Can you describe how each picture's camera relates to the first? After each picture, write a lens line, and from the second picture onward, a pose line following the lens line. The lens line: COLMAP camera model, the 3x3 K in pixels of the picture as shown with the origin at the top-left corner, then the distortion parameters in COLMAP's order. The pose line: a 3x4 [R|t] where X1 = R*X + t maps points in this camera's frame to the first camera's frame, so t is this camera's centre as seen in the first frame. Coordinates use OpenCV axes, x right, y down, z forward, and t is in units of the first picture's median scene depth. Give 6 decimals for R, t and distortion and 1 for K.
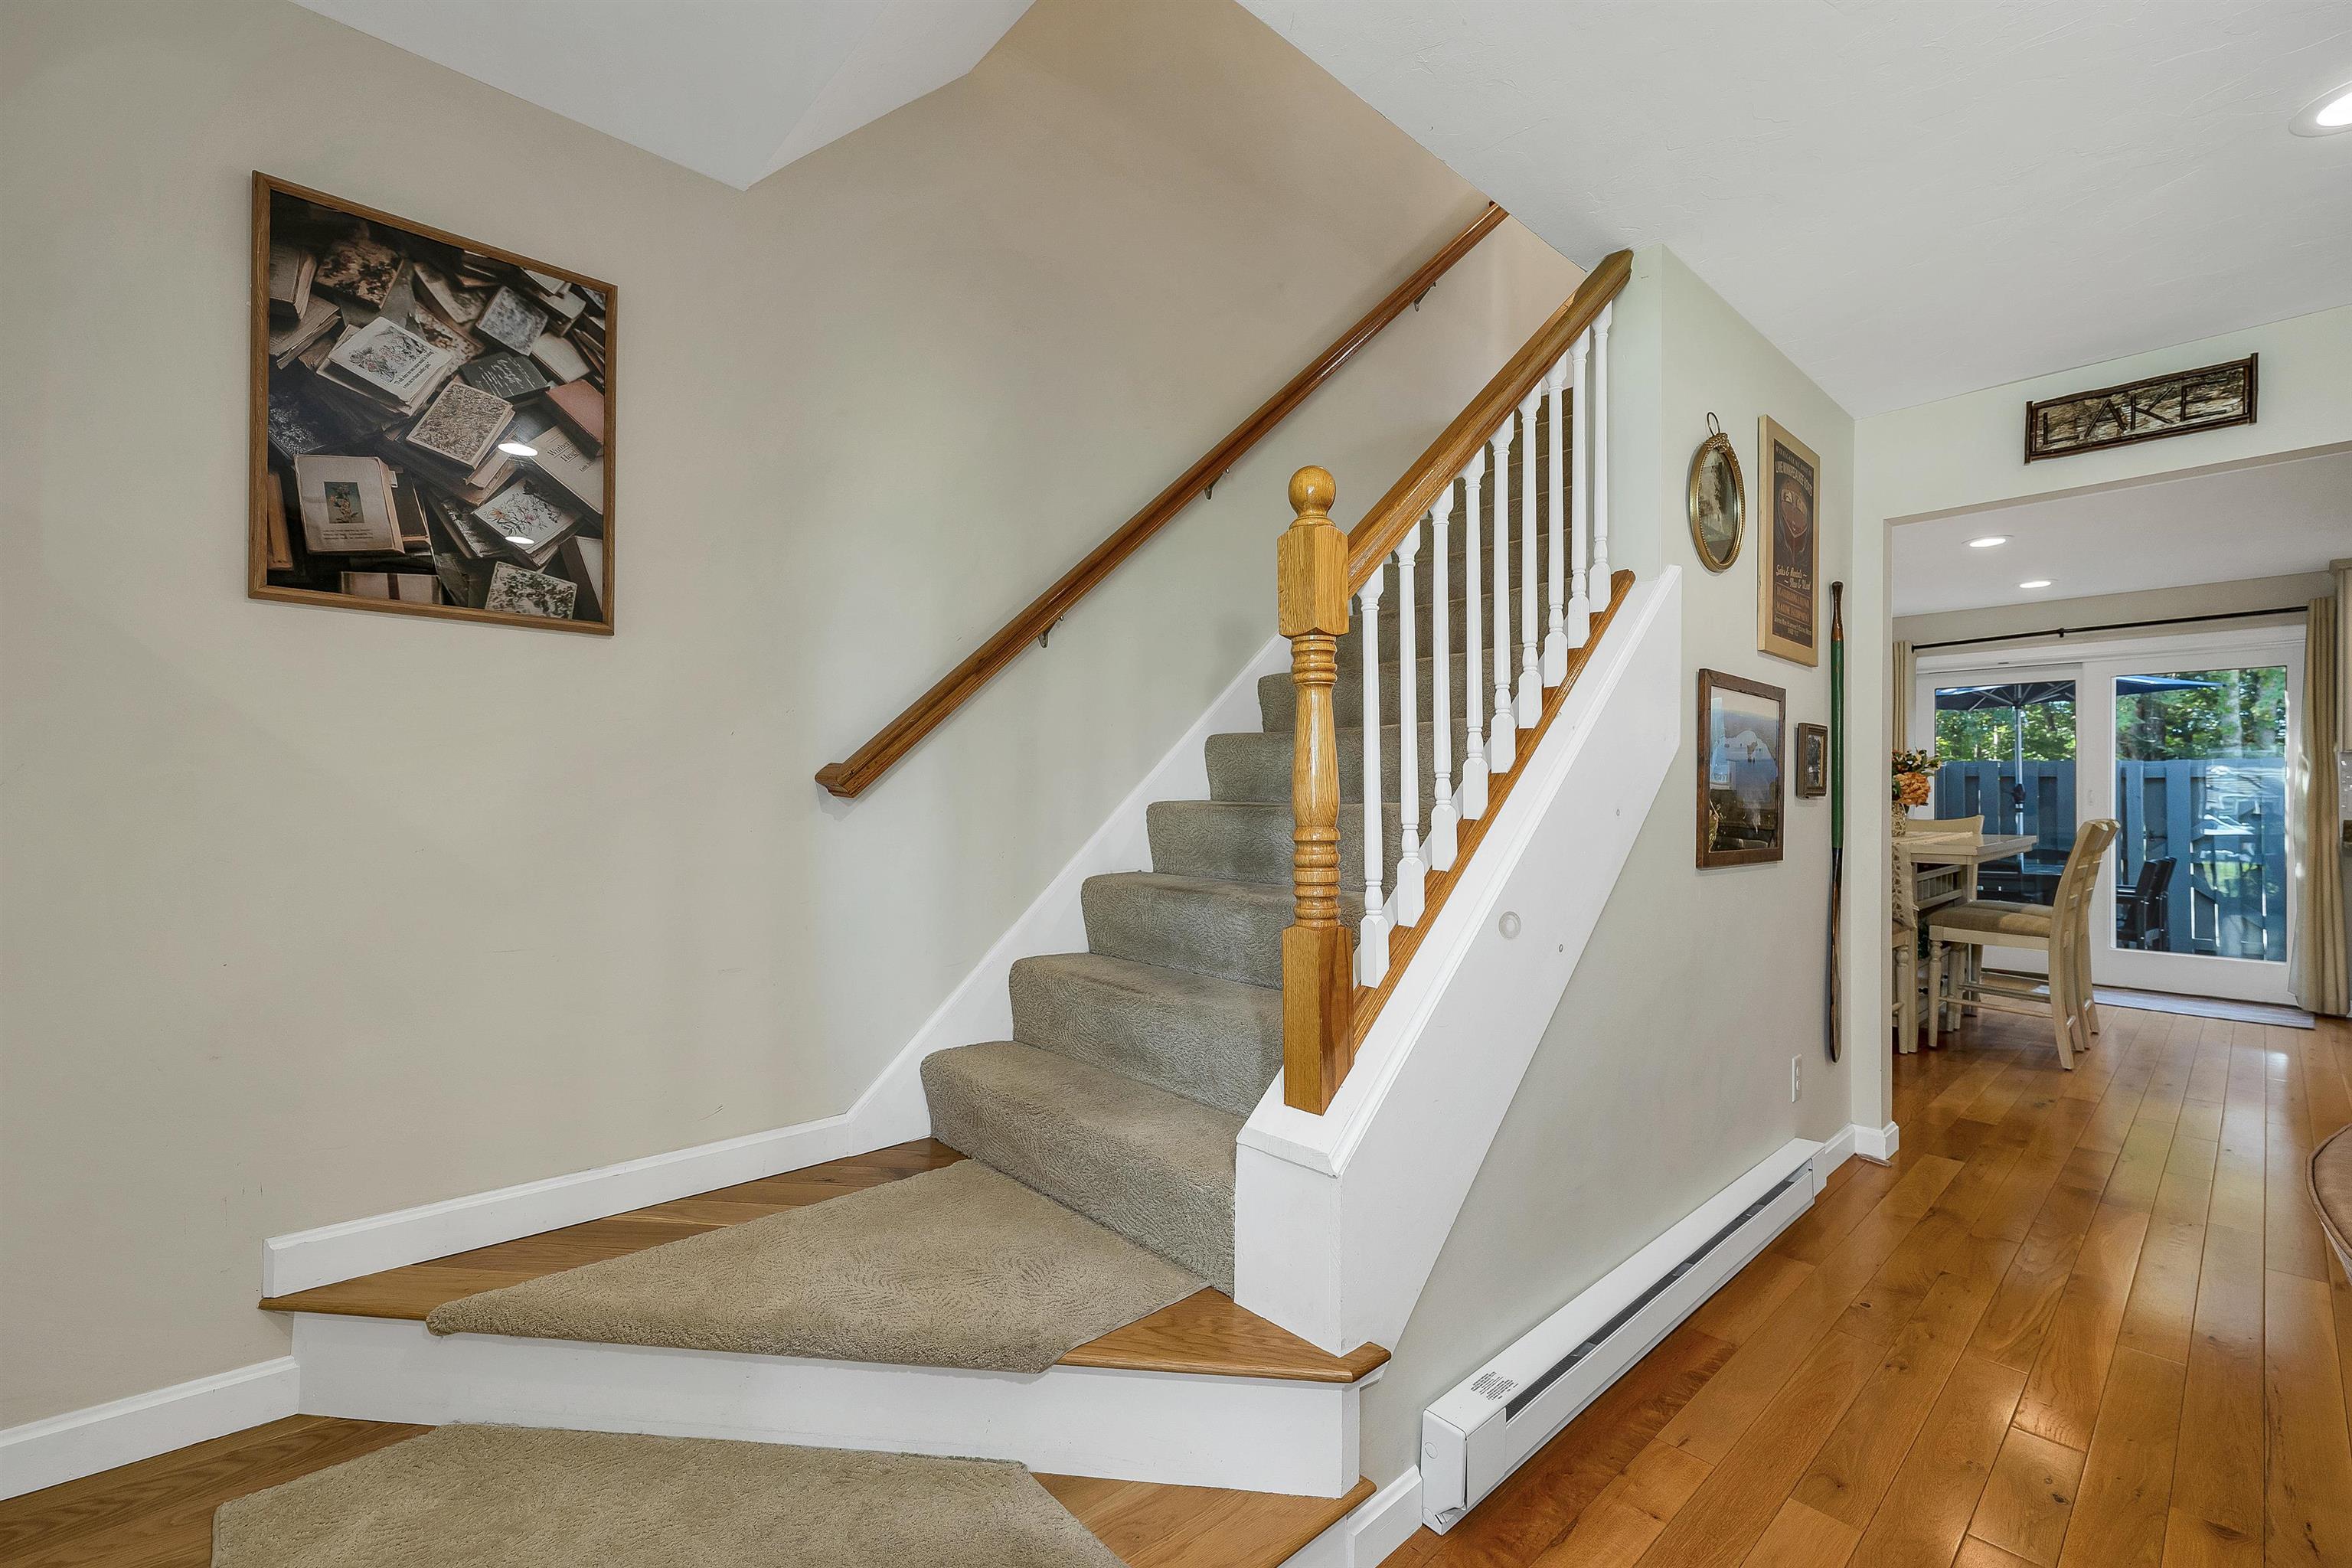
lens RADIAL K [[983.1, 0, 1176.6], [0, 983.1, 791.1], [0, 0, 1]] dist [0.004068, -0.000121]
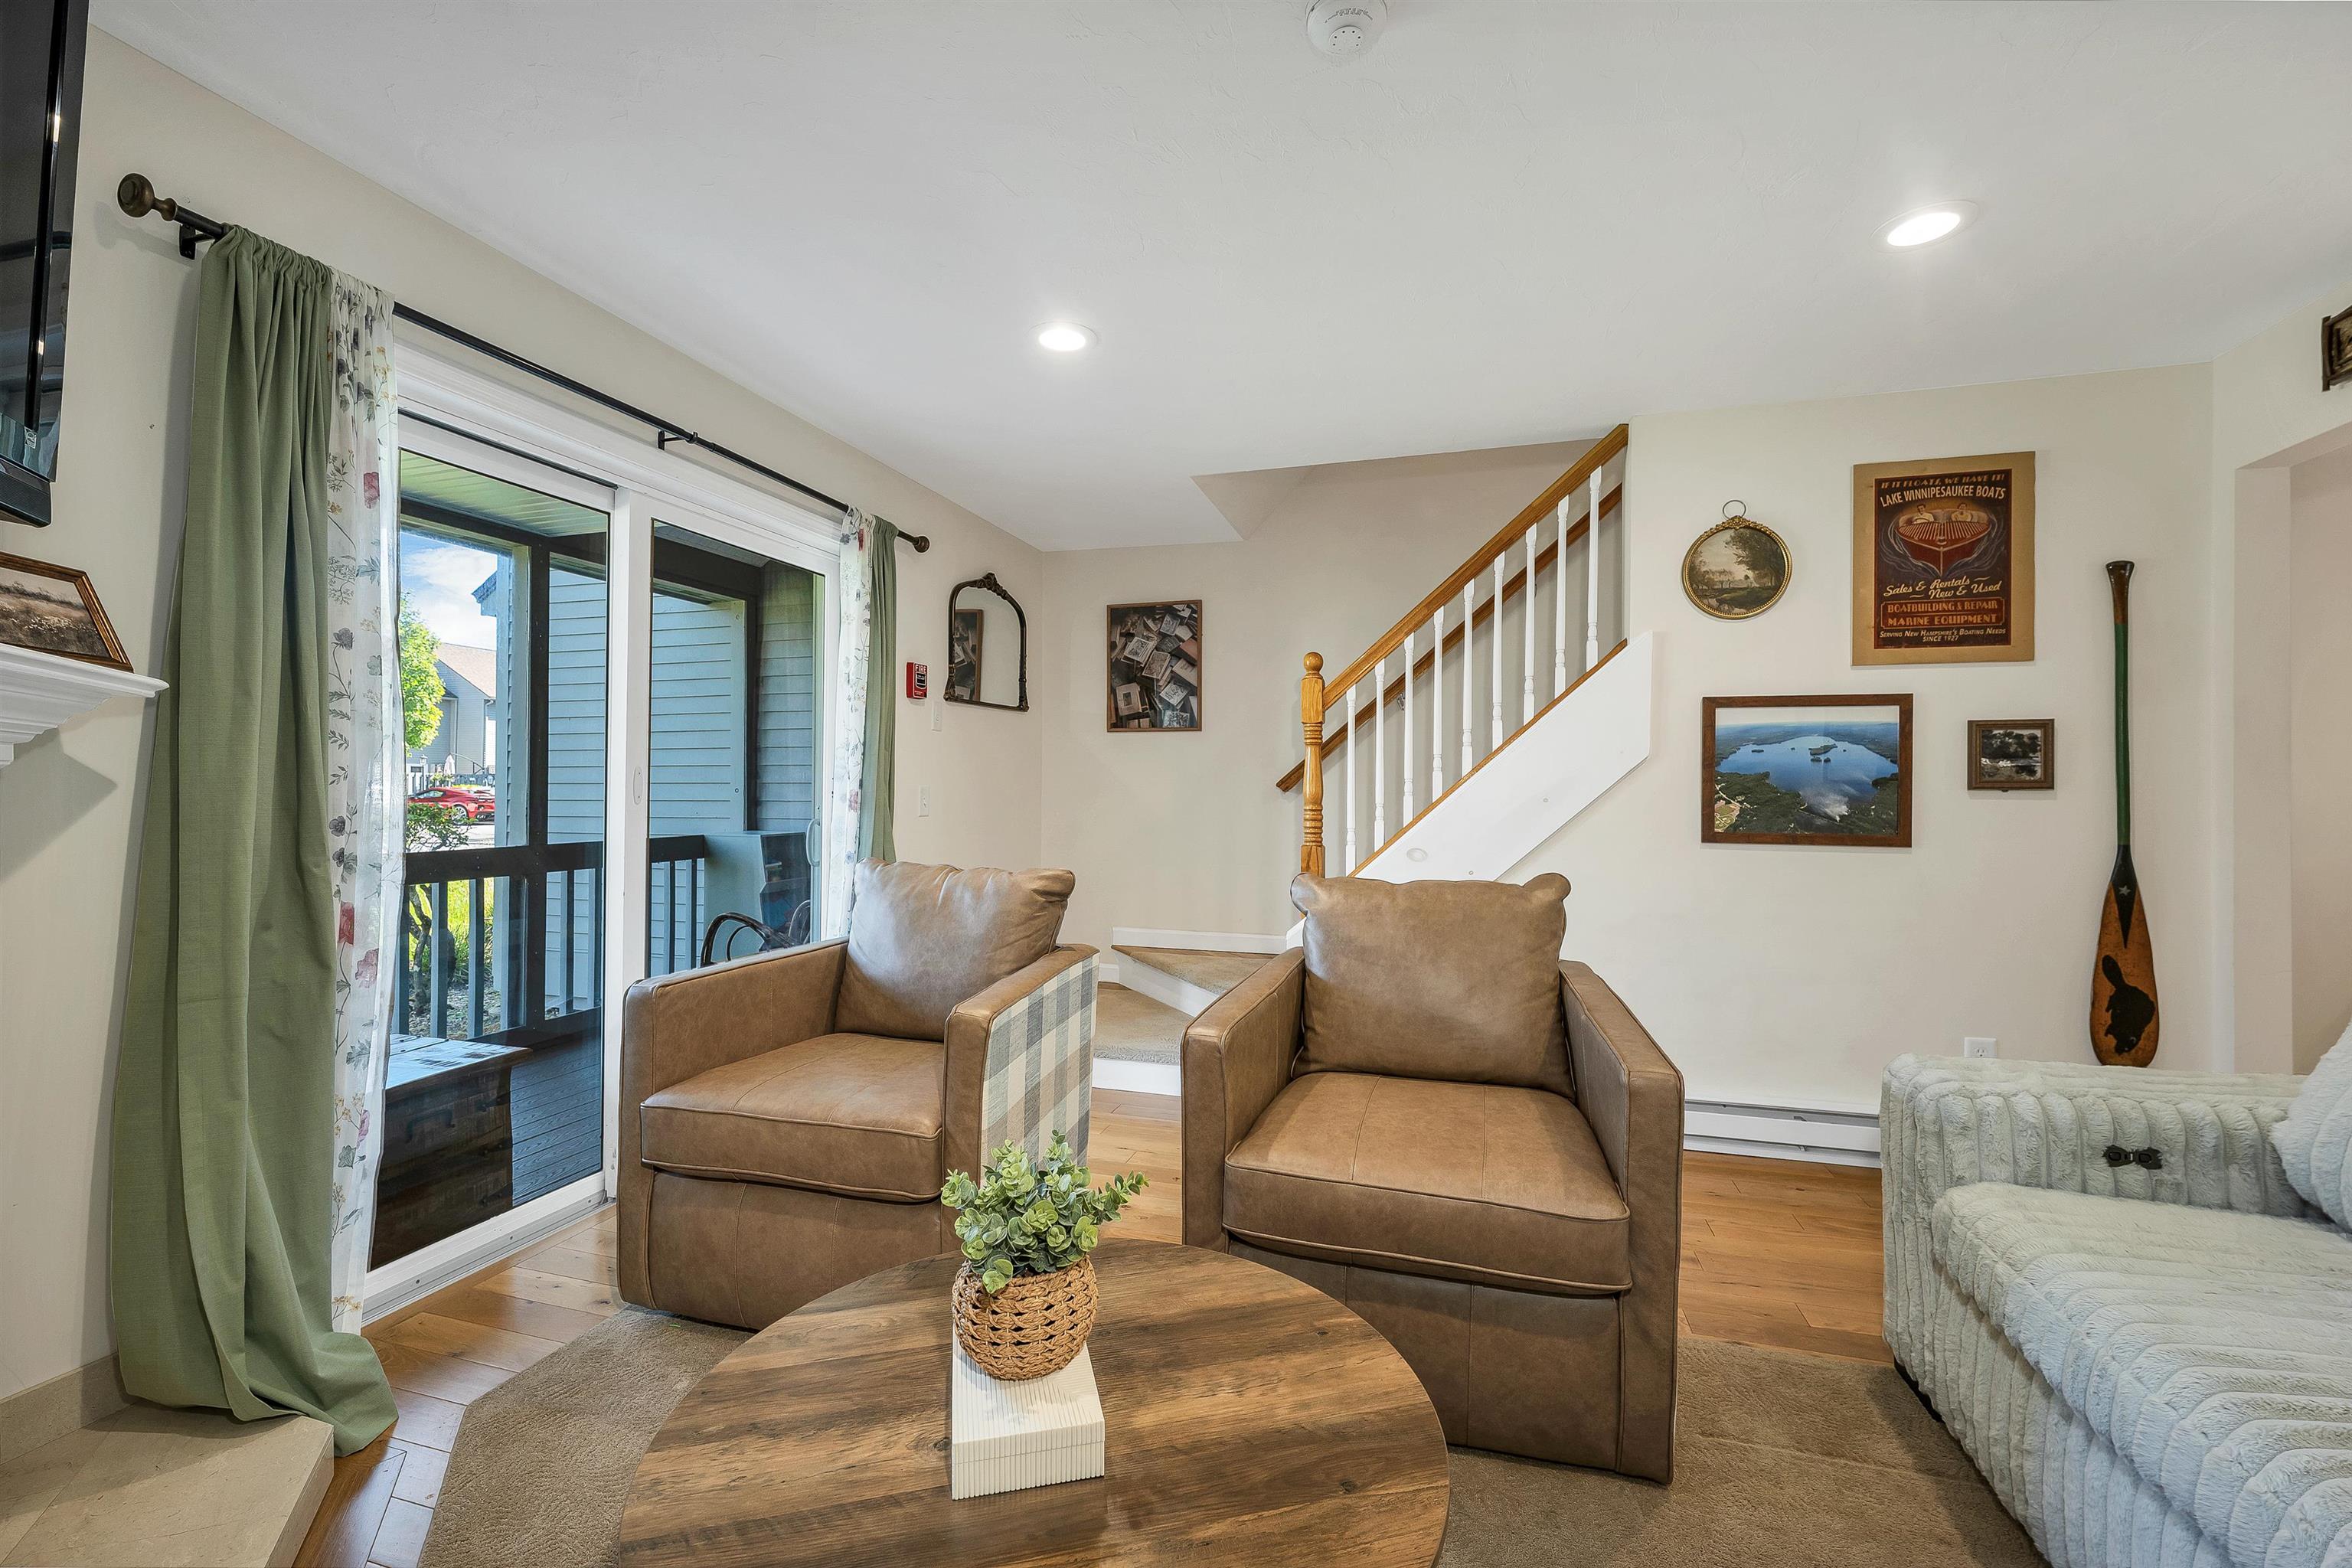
lens RADIAL K [[983.1, 0, 1176.6], [0, 983.1, 791.1], [0, 0, 1]] dist [0.004068, -0.000121]
pose [[0.515240, -0.004214, -0.857036, 1.213510], [0.004878, 0.999986, -0.001984, 0.005113], [0.857032, -0.003159, 0.515253, -0.306004]]
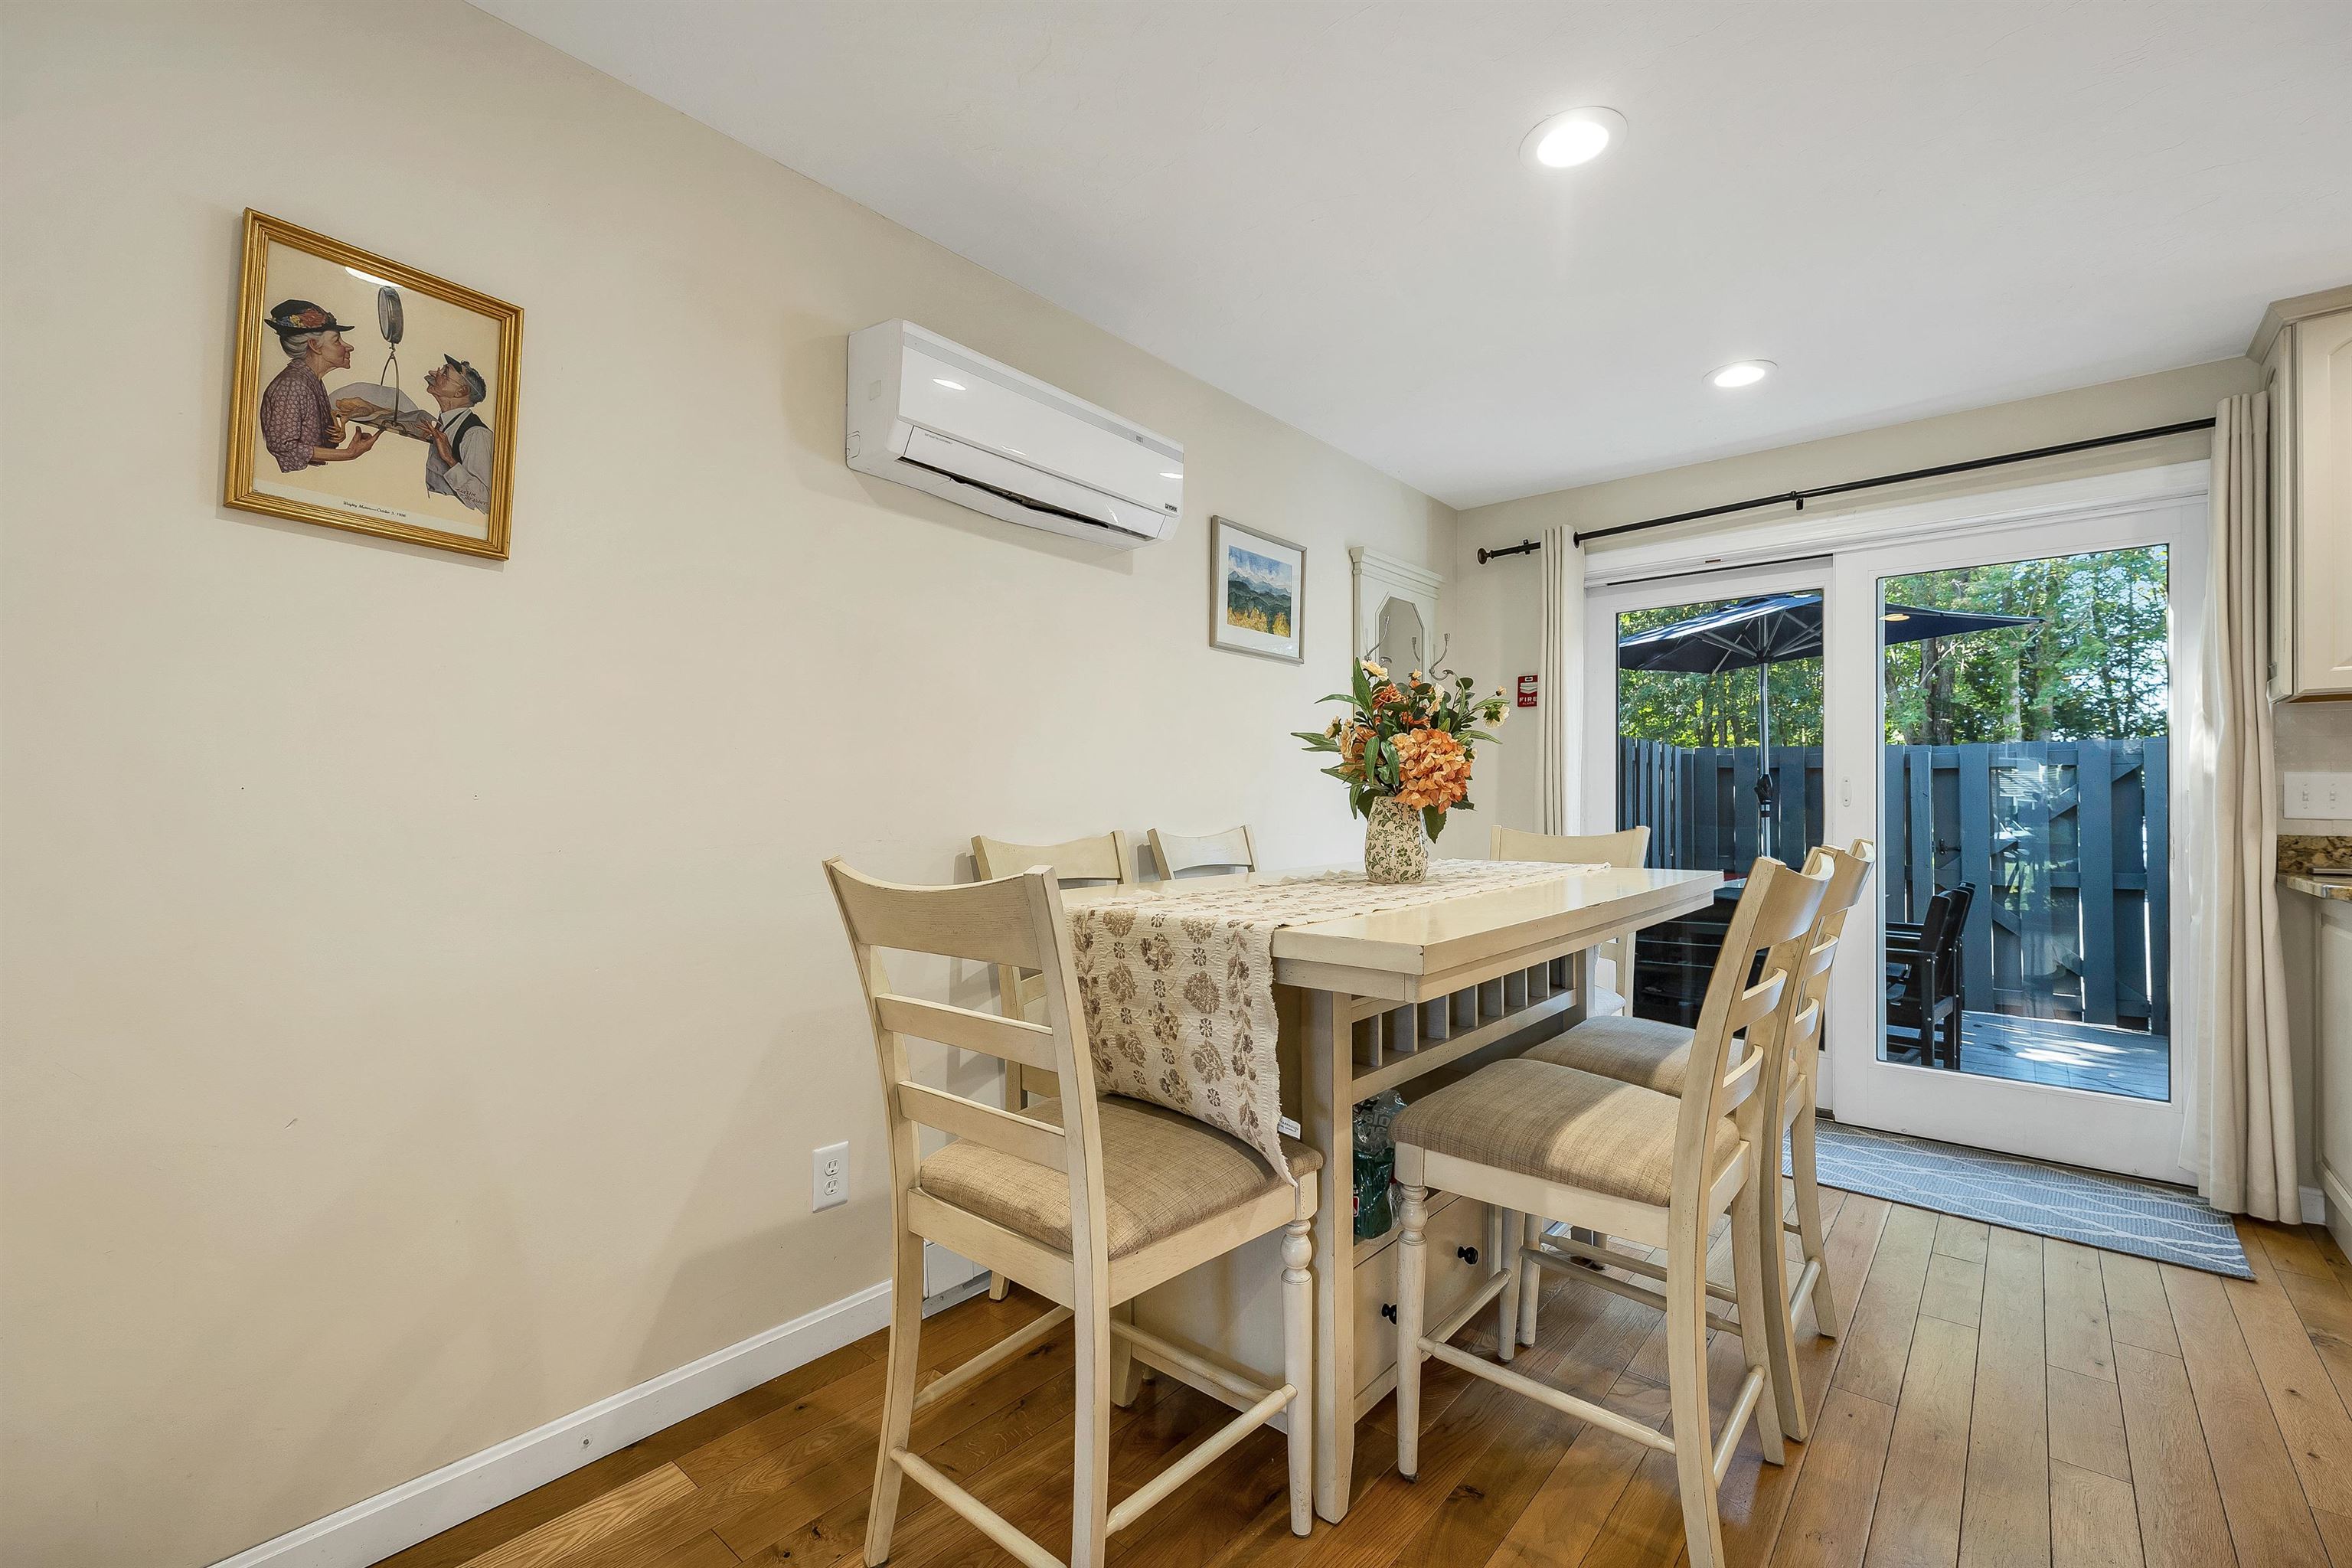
lens RADIAL K [[993.3, 0, 1175.1], [0, 993.3, 797.5], [0, 0, 1]] dist [0.002466, 0.000363]
pose [[0.992408, -0.002599, 0.122959, 1.121052], [0.002291, 0.999994, 0.002648, 0.016331], [-0.122966, -0.002346, 0.992408, 1.136558]]
